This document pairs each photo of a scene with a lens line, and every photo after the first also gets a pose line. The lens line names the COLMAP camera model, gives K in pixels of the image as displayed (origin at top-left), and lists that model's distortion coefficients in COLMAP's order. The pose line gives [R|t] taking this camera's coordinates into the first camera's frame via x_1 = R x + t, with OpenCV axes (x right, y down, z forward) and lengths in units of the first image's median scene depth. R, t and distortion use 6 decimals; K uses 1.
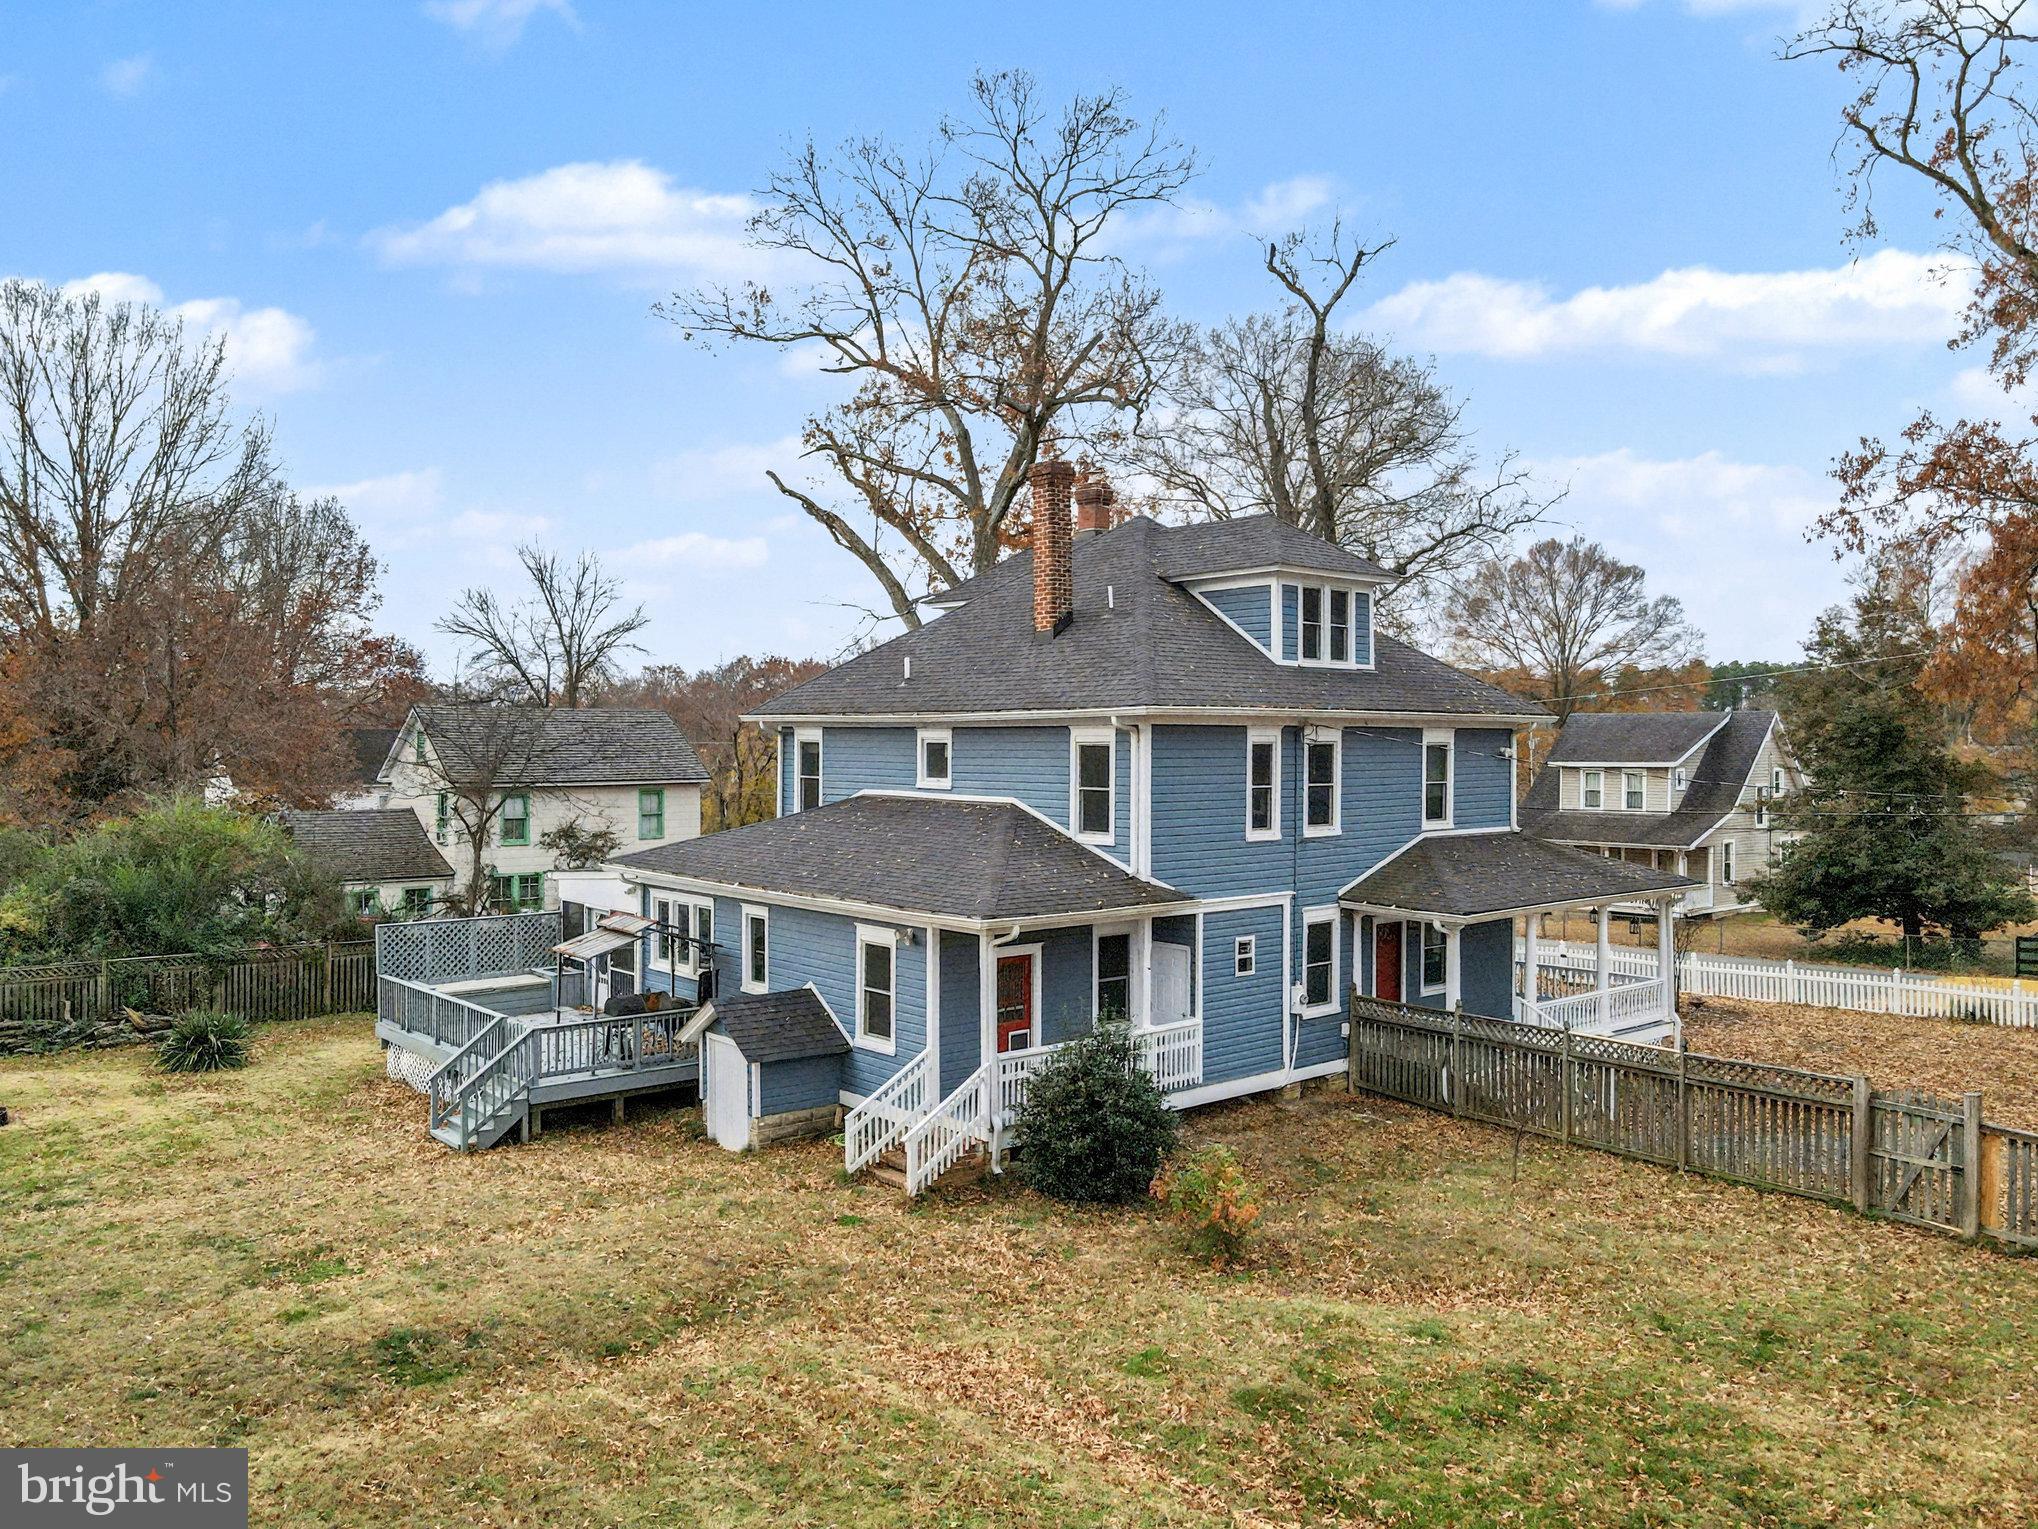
lens RADIAL K [[1499.3, 0, 1019.0], [0, 1499.3, 764.5], [0, 0, 1]] dist [-0.000425, 0.011752]
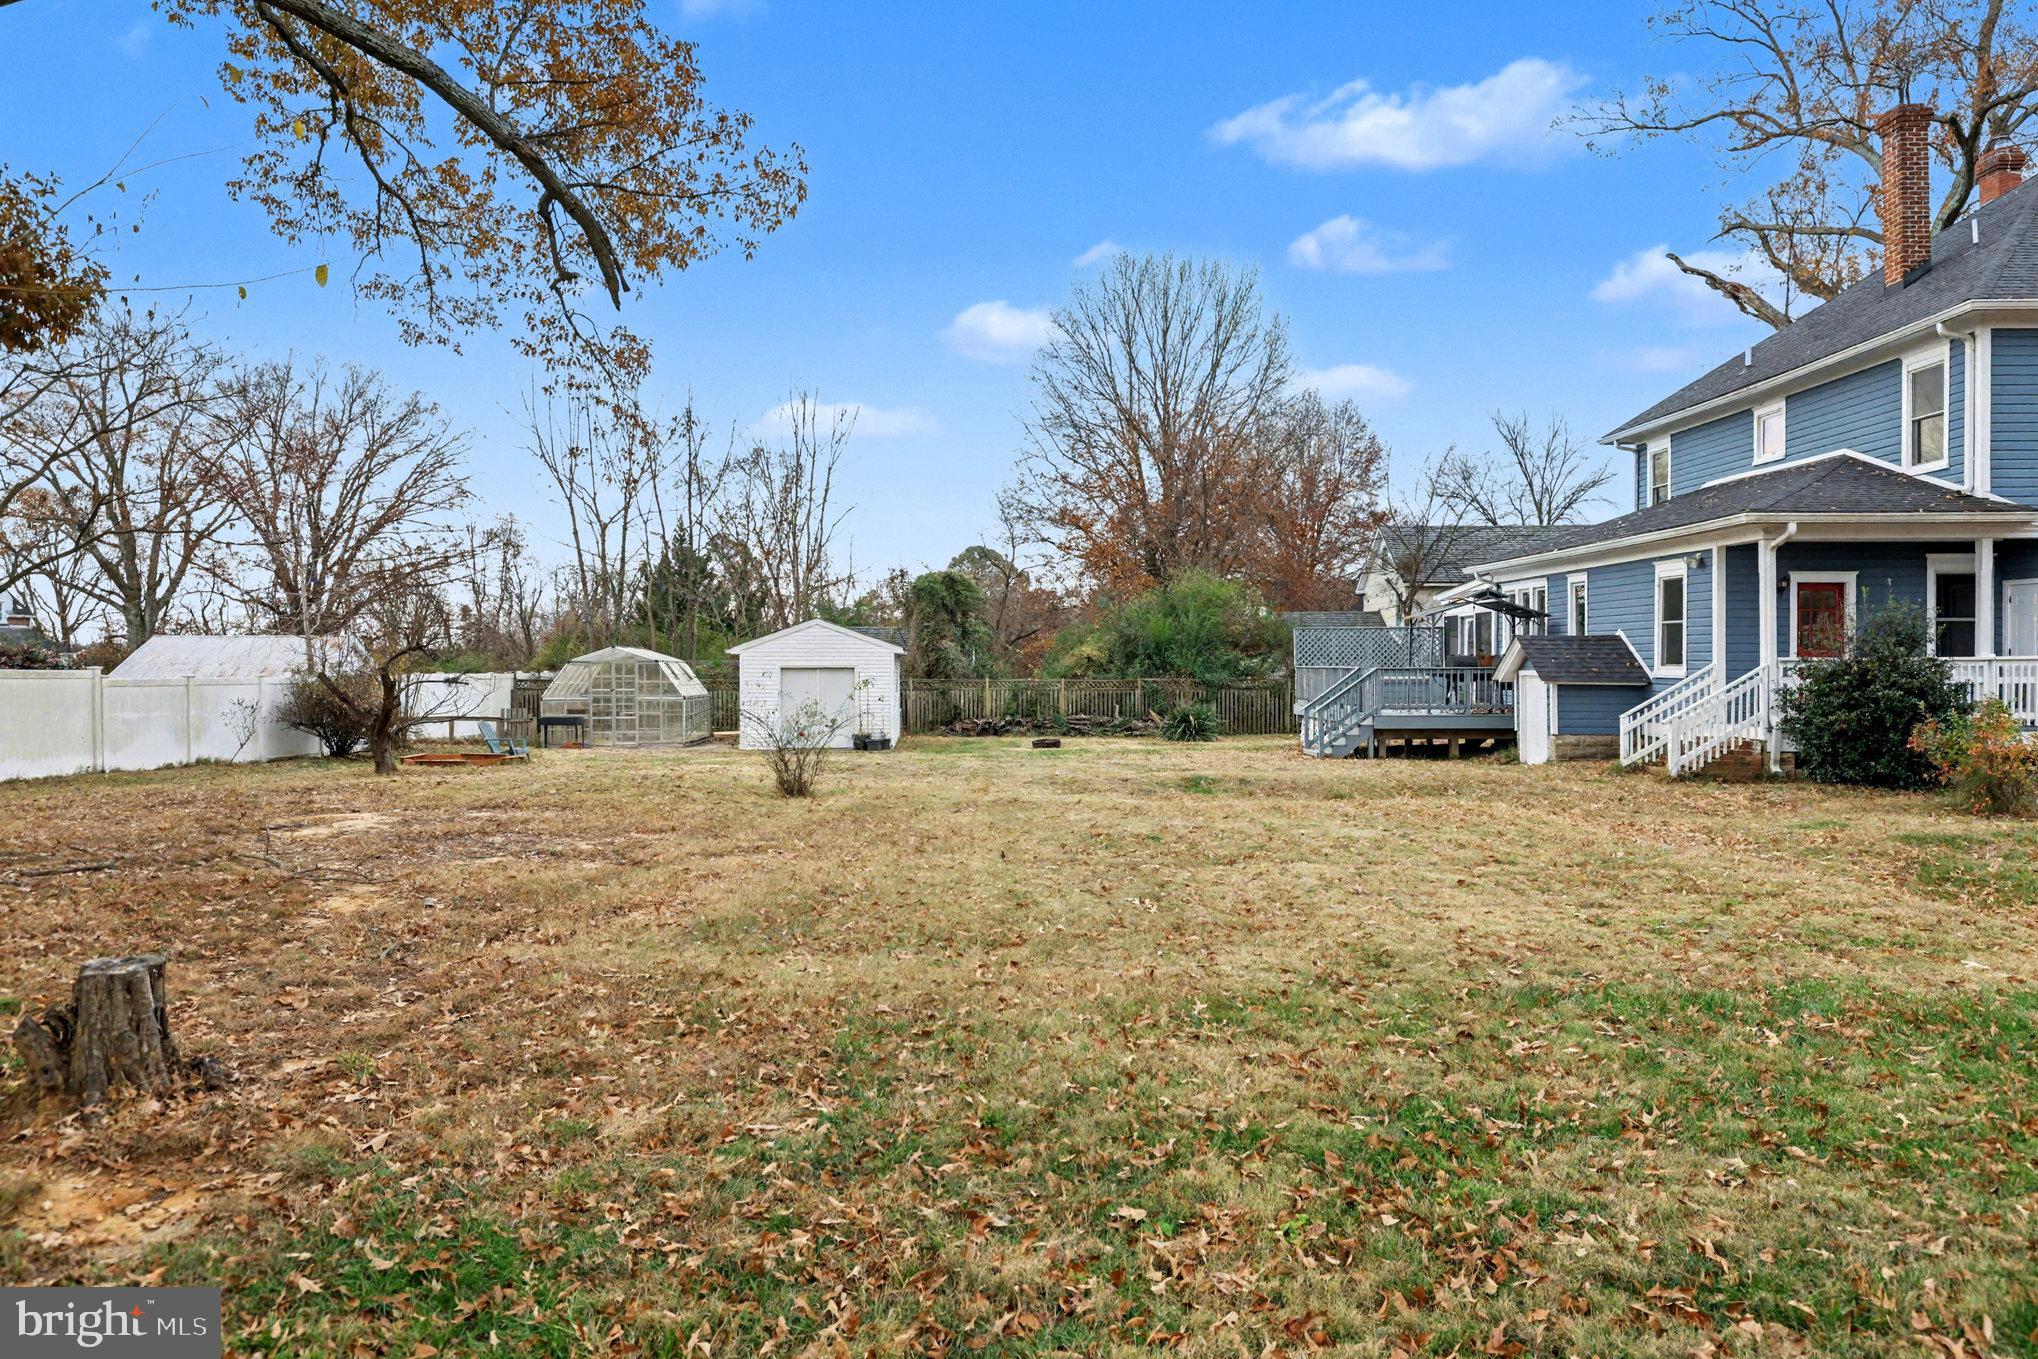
lens RADIAL K [[1288.5, 0, 1019.0], [0, 1288.5, 679.5], [0, 0, 1]] dist [0.005121, -0.030967]
pose [[0.758224, 0.008228, -0.651942, 0.129121], [-0.003065, 0.999954, 0.009056, 0.160122], [0.651986, -0.004868, 0.758215, 0.005604]]
